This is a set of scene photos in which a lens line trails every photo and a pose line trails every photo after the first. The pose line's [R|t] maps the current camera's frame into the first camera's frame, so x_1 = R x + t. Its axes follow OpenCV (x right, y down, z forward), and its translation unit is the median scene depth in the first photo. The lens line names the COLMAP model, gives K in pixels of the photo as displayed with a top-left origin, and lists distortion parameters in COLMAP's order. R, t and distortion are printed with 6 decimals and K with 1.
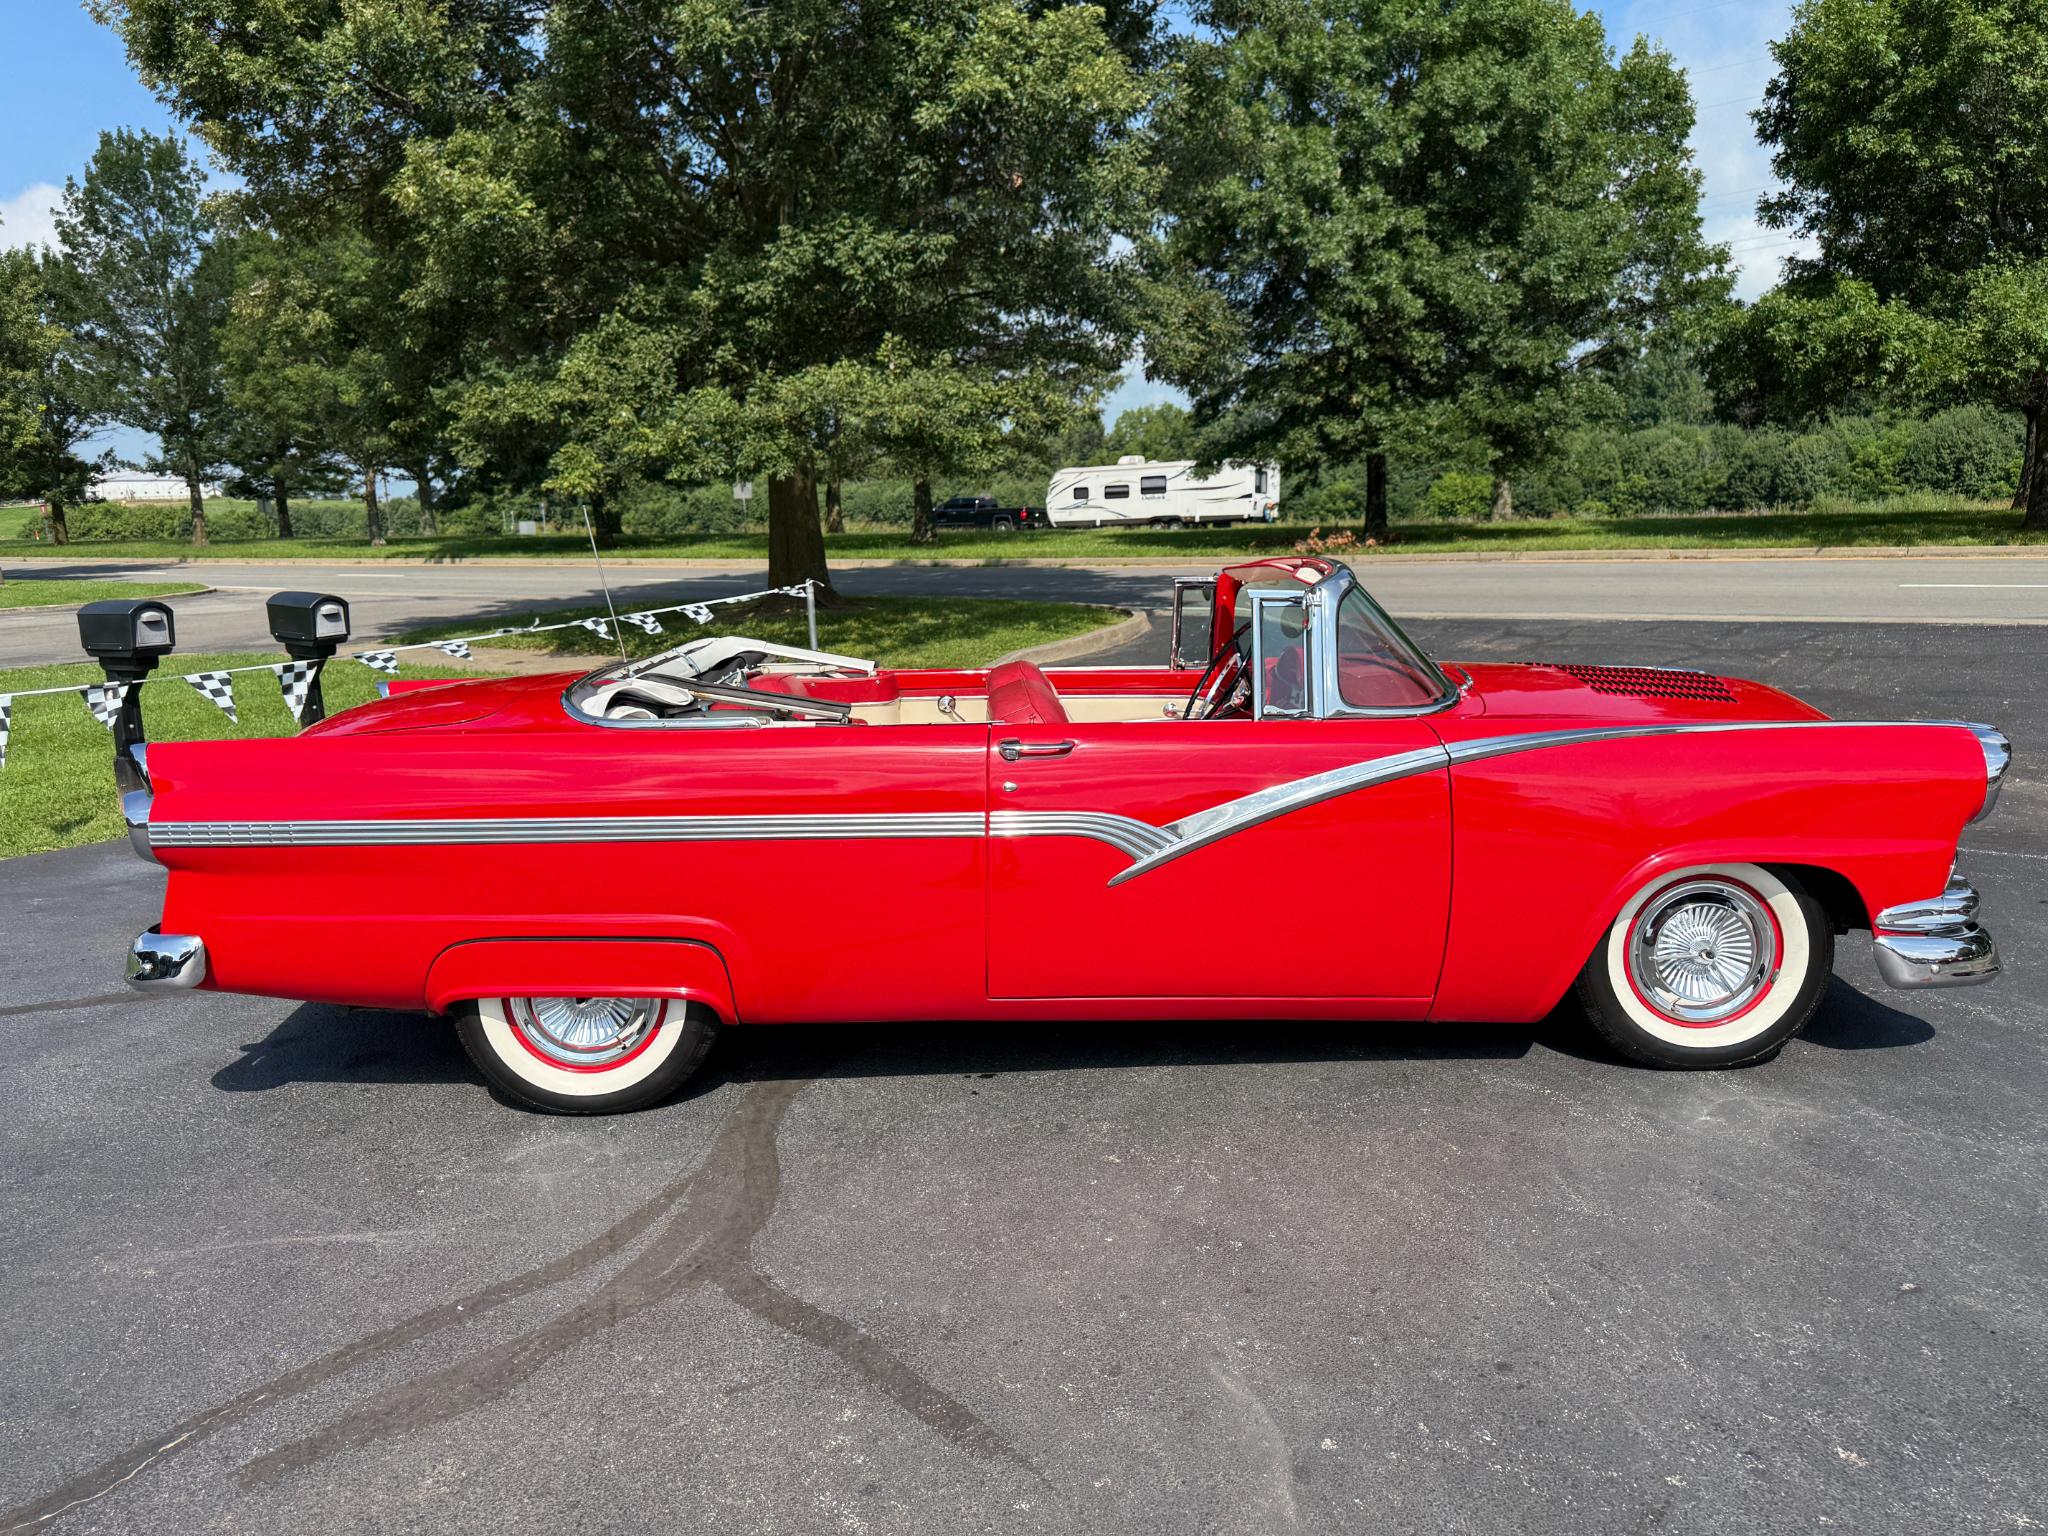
lens RADIAL K [[1448.3, 0, 1023.1], [0, 1448.3, 777.6], [0, 0, 1]] dist [0.020193, -0.027493]
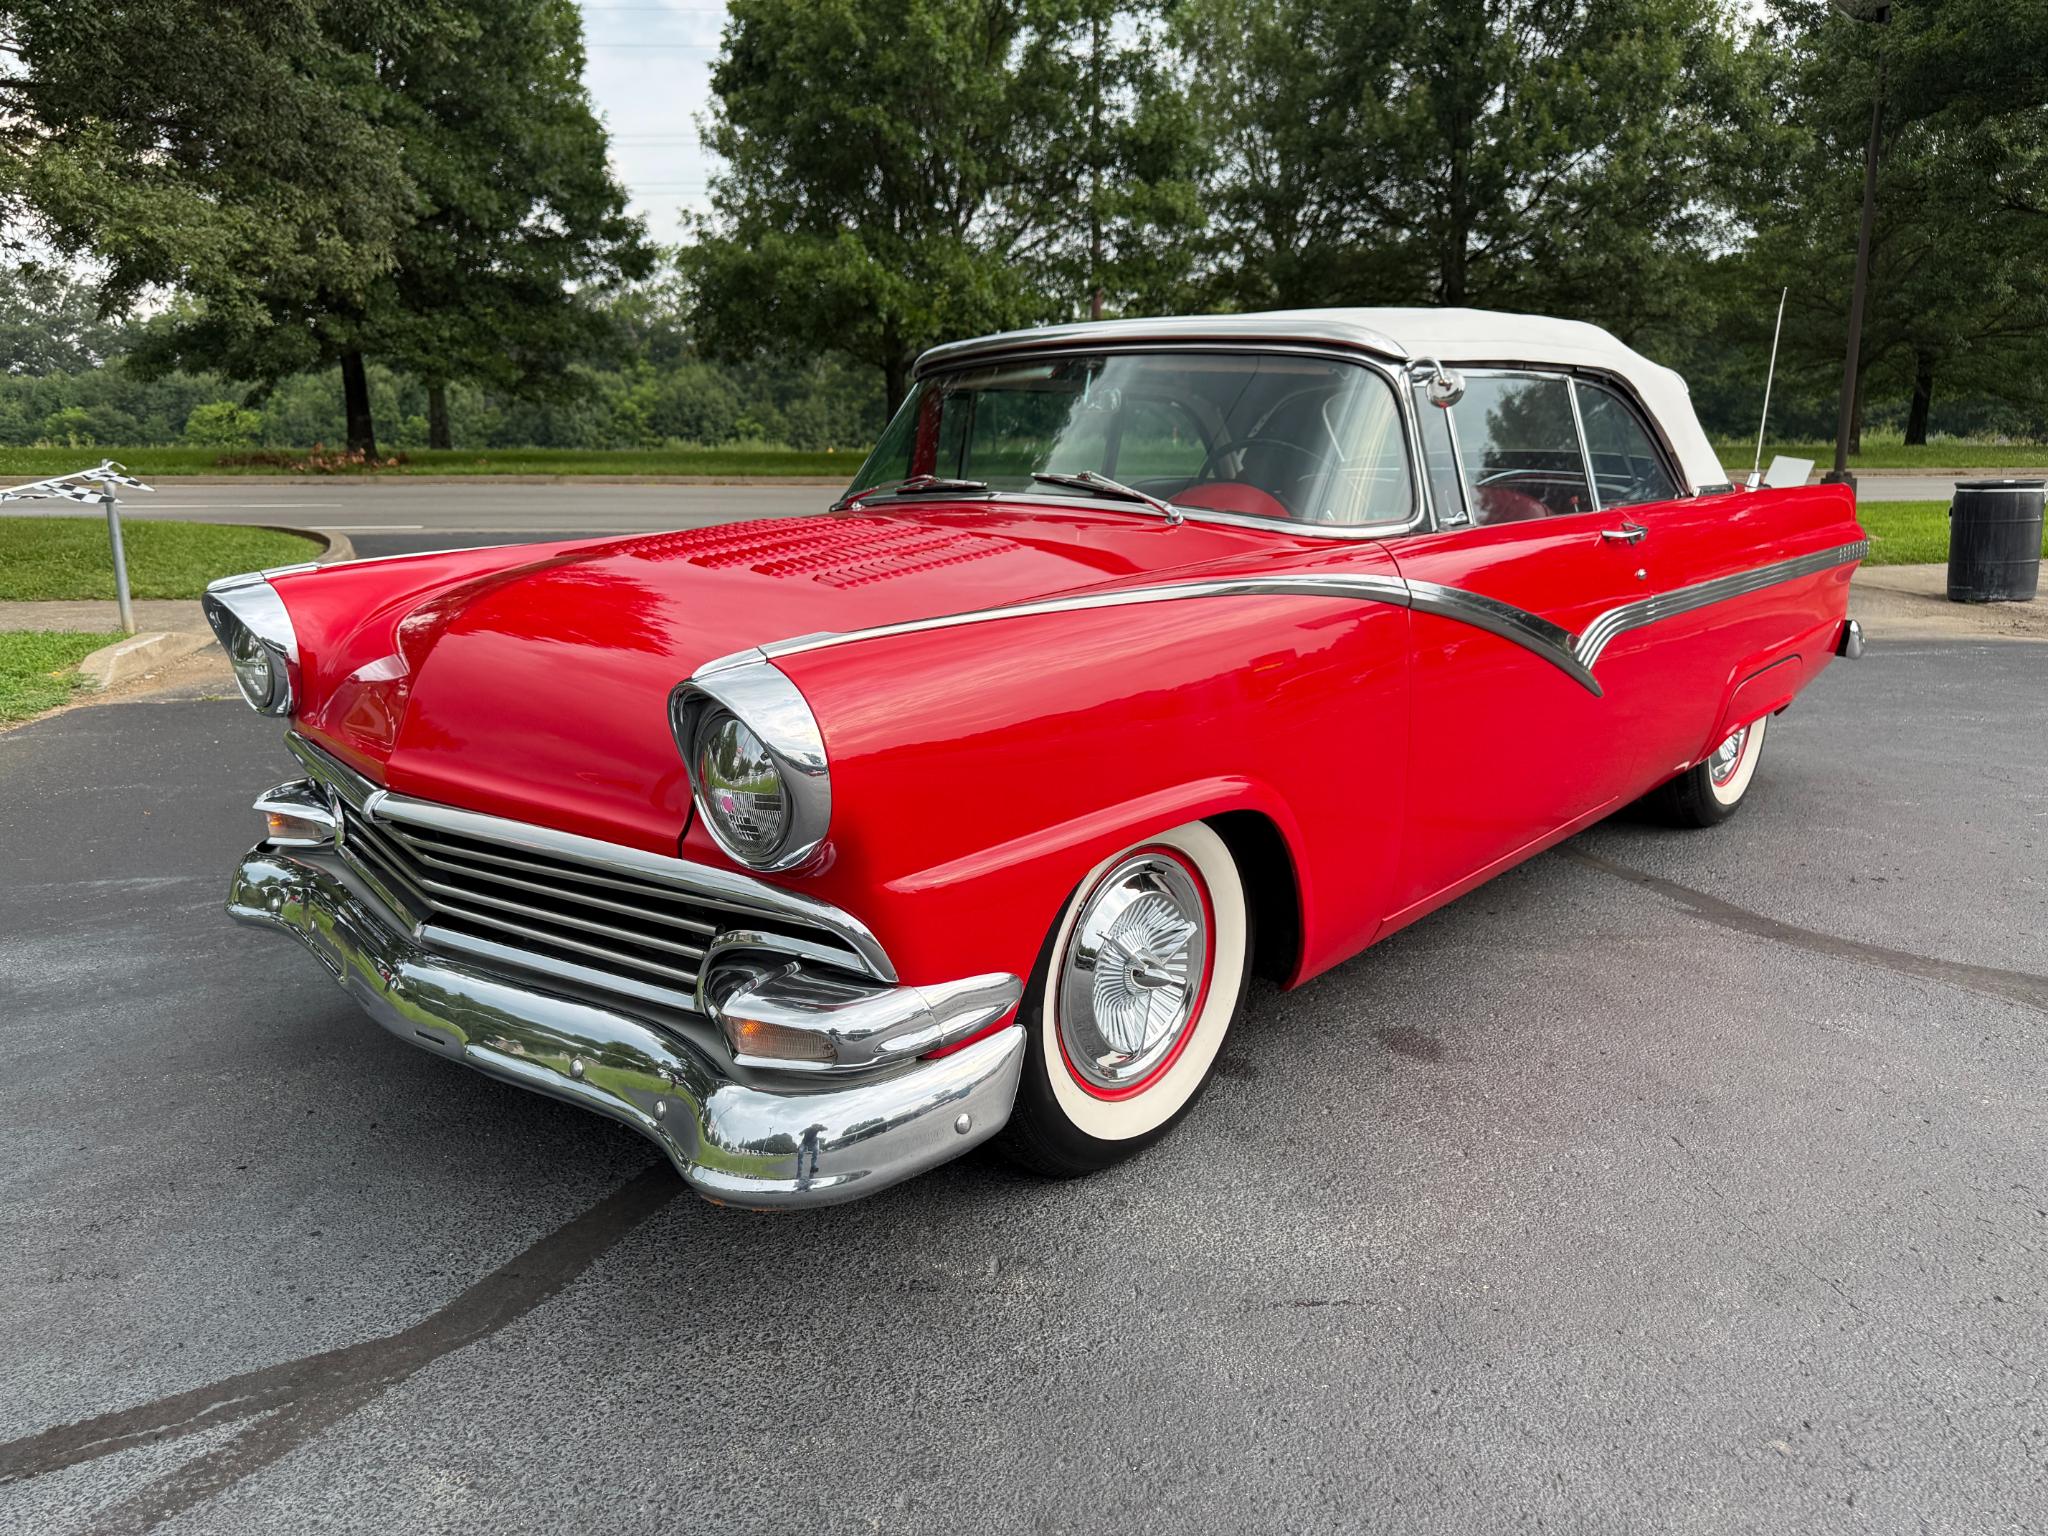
lens RADIAL K [[1448.3, 0, 1017.4], [0, 1448.3, 779.8], [0, 0, 1]] dist [0.020193, -0.027493]
pose [[0.698009, -0.130110, 0.704169, -0.156292], [0.103843, 0.991352, 0.080238, 0.000376], [-0.708519, 0.017117, 0.705484, 0.099476]]
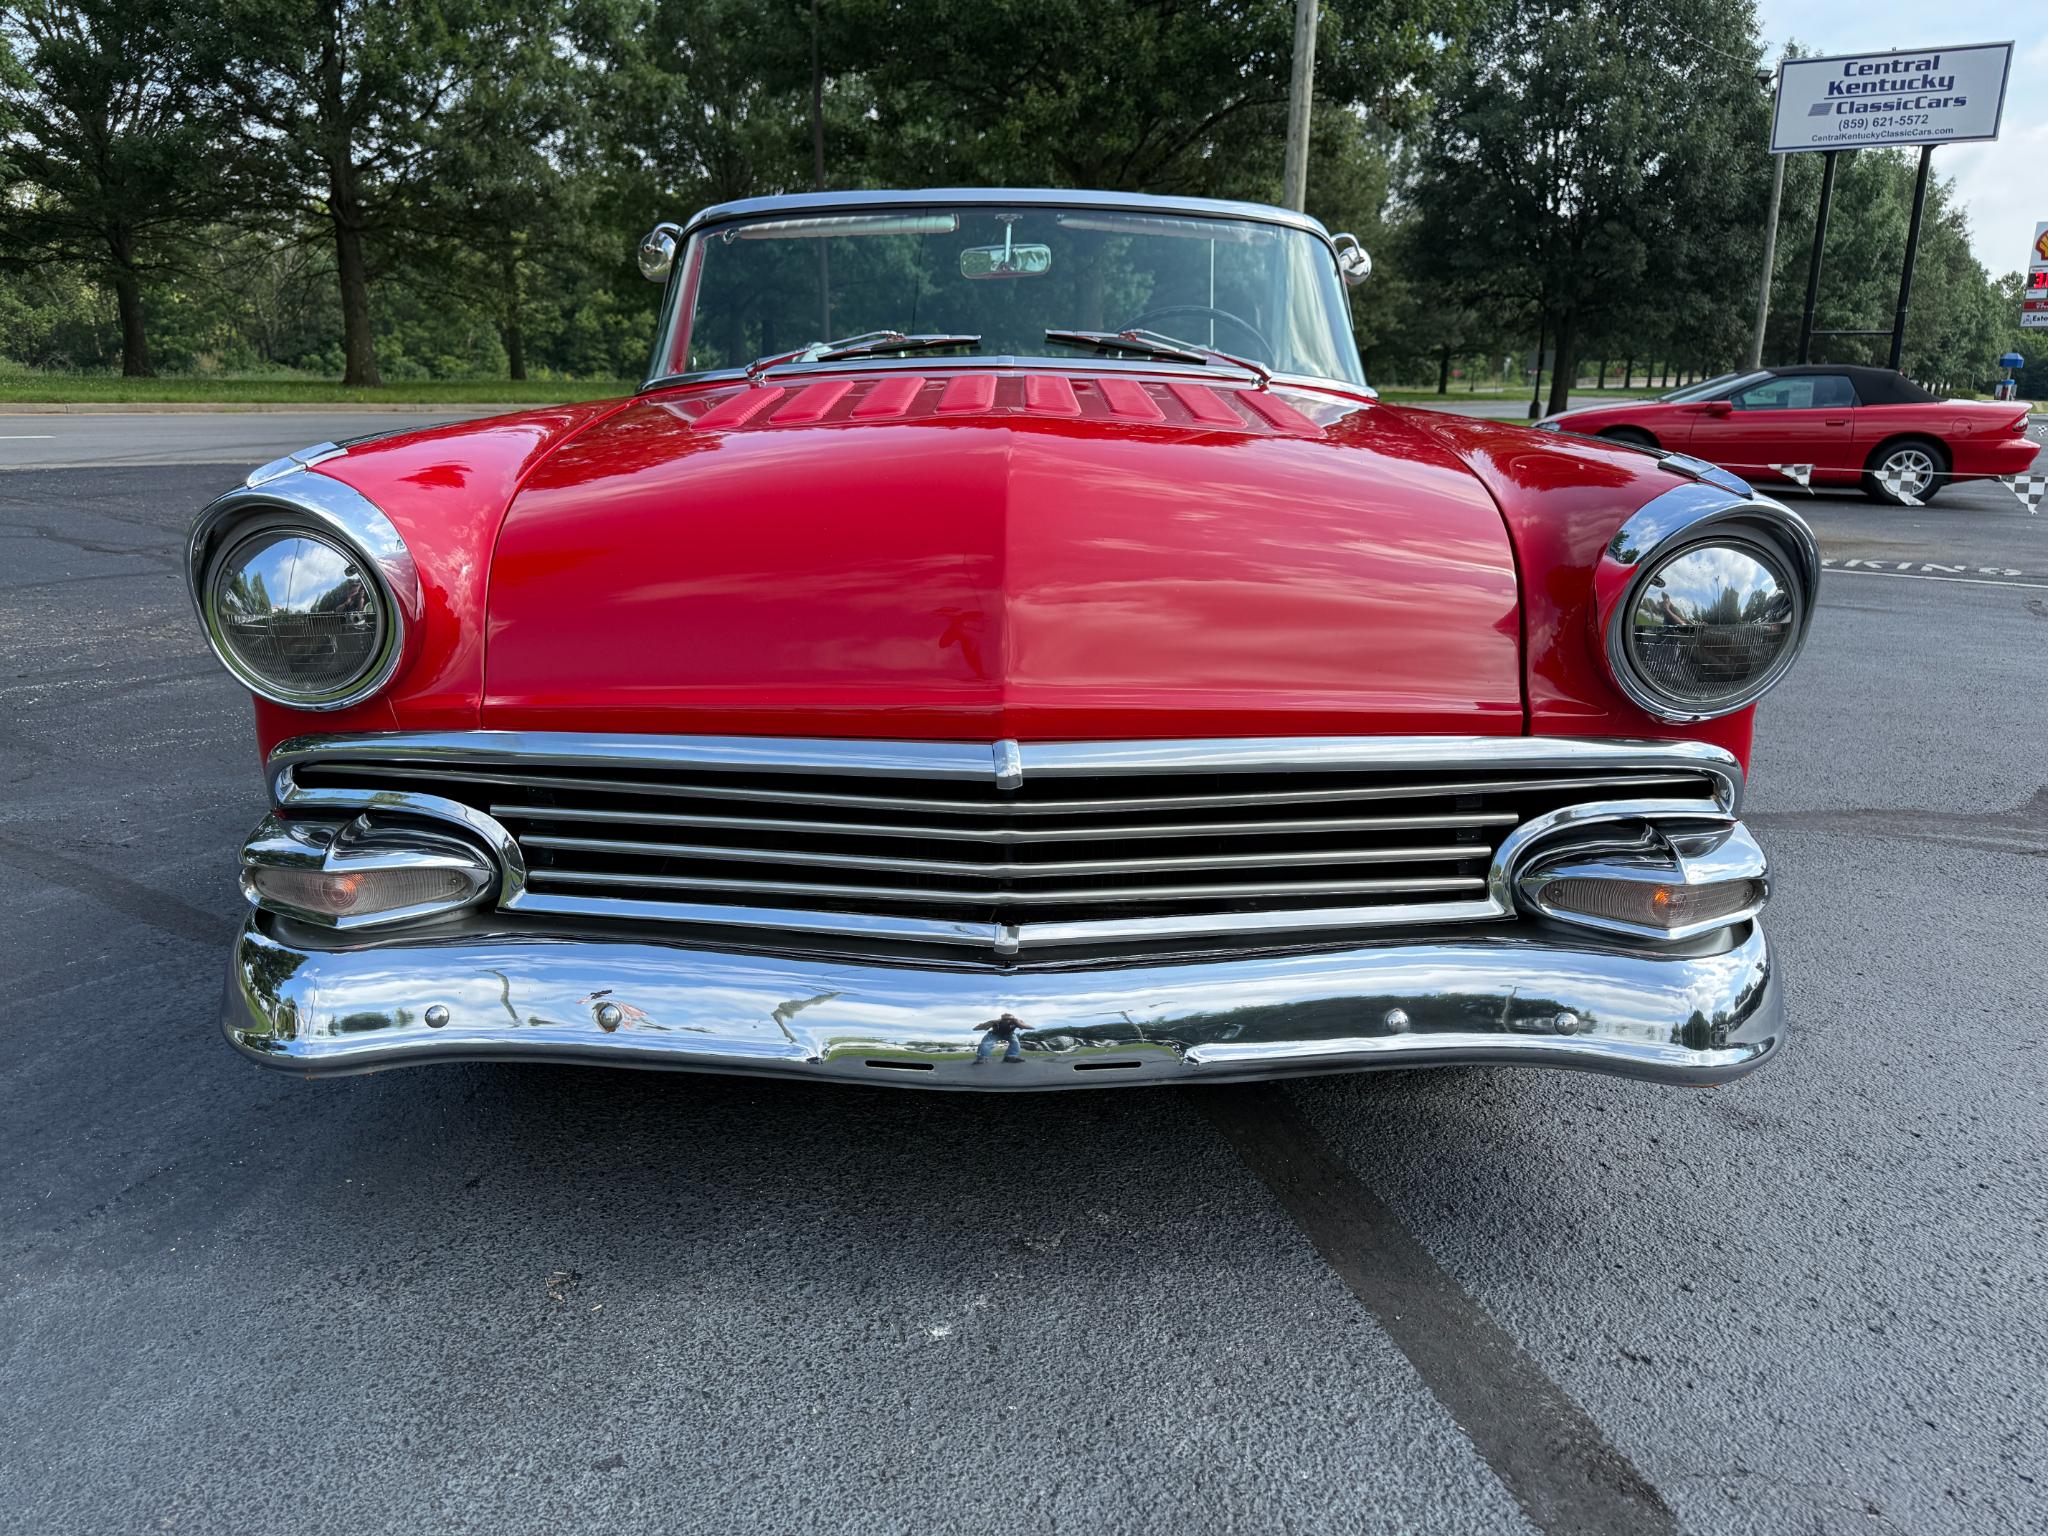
lens RADIAL K [[1448.3, 0, 1033.8], [0, 1448.3, 776.9], [0, 0, 1]] dist [0.020193, -0.027493]
pose [[0.020393, -0.226436, 0.973813, -0.147747], [0.162793, 0.961769, 0.220226, -0.009717], [-0.986450, 0.154038, 0.056475, 0.186739]]
